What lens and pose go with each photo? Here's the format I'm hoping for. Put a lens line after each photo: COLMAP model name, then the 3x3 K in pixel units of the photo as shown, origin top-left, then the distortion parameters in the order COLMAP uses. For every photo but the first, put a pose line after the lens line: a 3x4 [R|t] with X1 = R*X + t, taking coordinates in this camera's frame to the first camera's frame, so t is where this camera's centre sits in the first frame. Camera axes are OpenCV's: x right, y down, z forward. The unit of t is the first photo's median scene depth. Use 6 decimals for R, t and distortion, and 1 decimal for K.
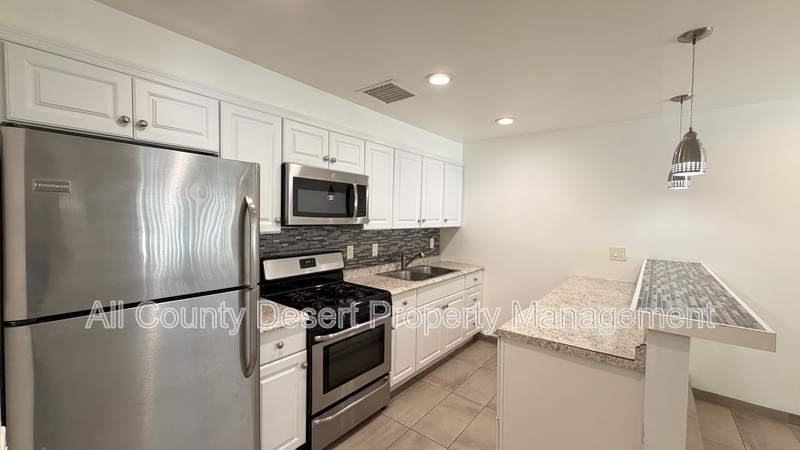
lens RADIAL K [[317.6, 0, 401.3], [0, 317.6, 227.4], [0, 0, 1]] dist [-0.000259, -0.000159]
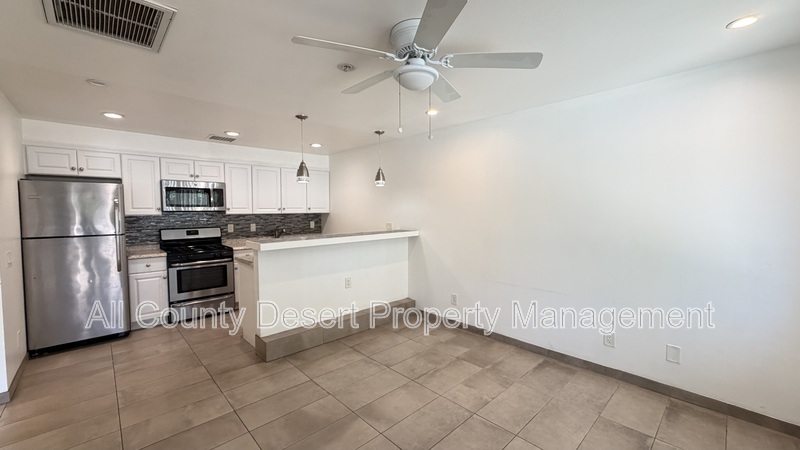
lens RADIAL K [[317.6, 0, 399.2], [0, 317.6, 224.2], [0, 0, 1]] dist [-0.000259, -0.000159]
pose [[0.991225, -0.016726, -0.131123, 1.110848], [0.017823, 0.999815, 0.007197, 0.072054], [0.130978, -0.009471, 0.991340, -0.640243]]
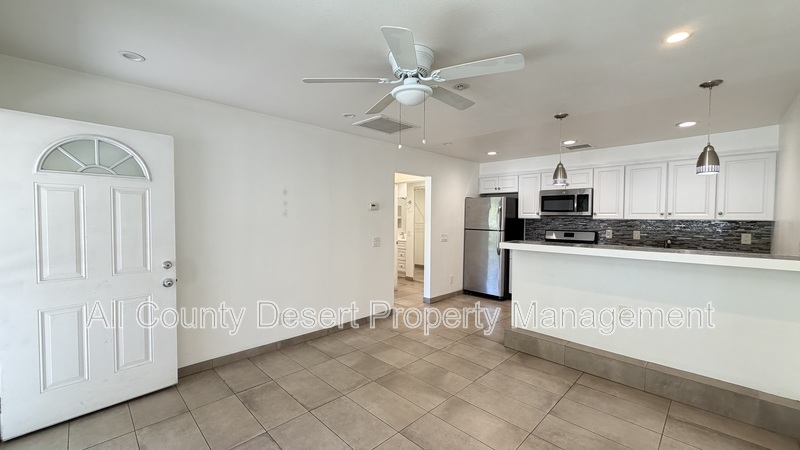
lens RADIAL K [[317.6, 0, 399.5], [0, 317.6, 225.6], [0, 0, 1]] dist [-0.000259, -0.000159]
pose [[-0.107132, 0.012688, -0.994164, 1.848504], [-0.042242, 0.998958, 0.017301, 0.063317], [0.993347, 0.043849, -0.106484, 0.130361]]
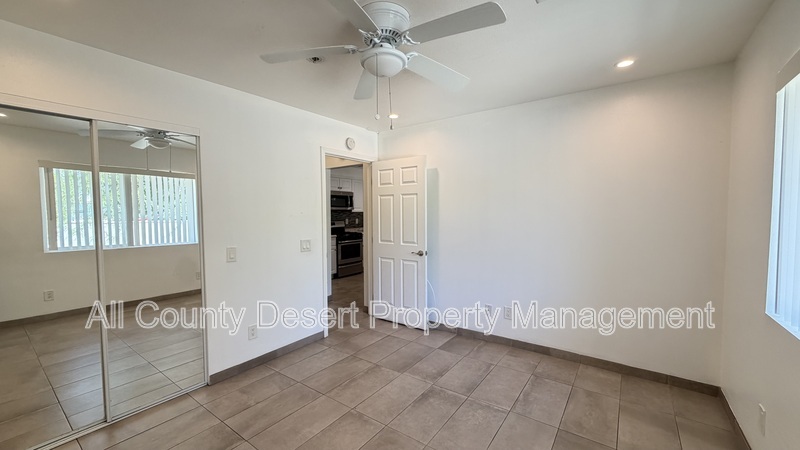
lens RADIAL K [[317.6, 0, 398.6], [0, 317.6, 228.0], [0, 0, 1]] dist [-0.000259, -0.000159]
pose [[0.999379, -0.027921, 0.021481, 0.230006], [0.027475, 0.999406, 0.020799, 0.105682], [-0.022049, -0.020196, 0.999553, -1.832365]]
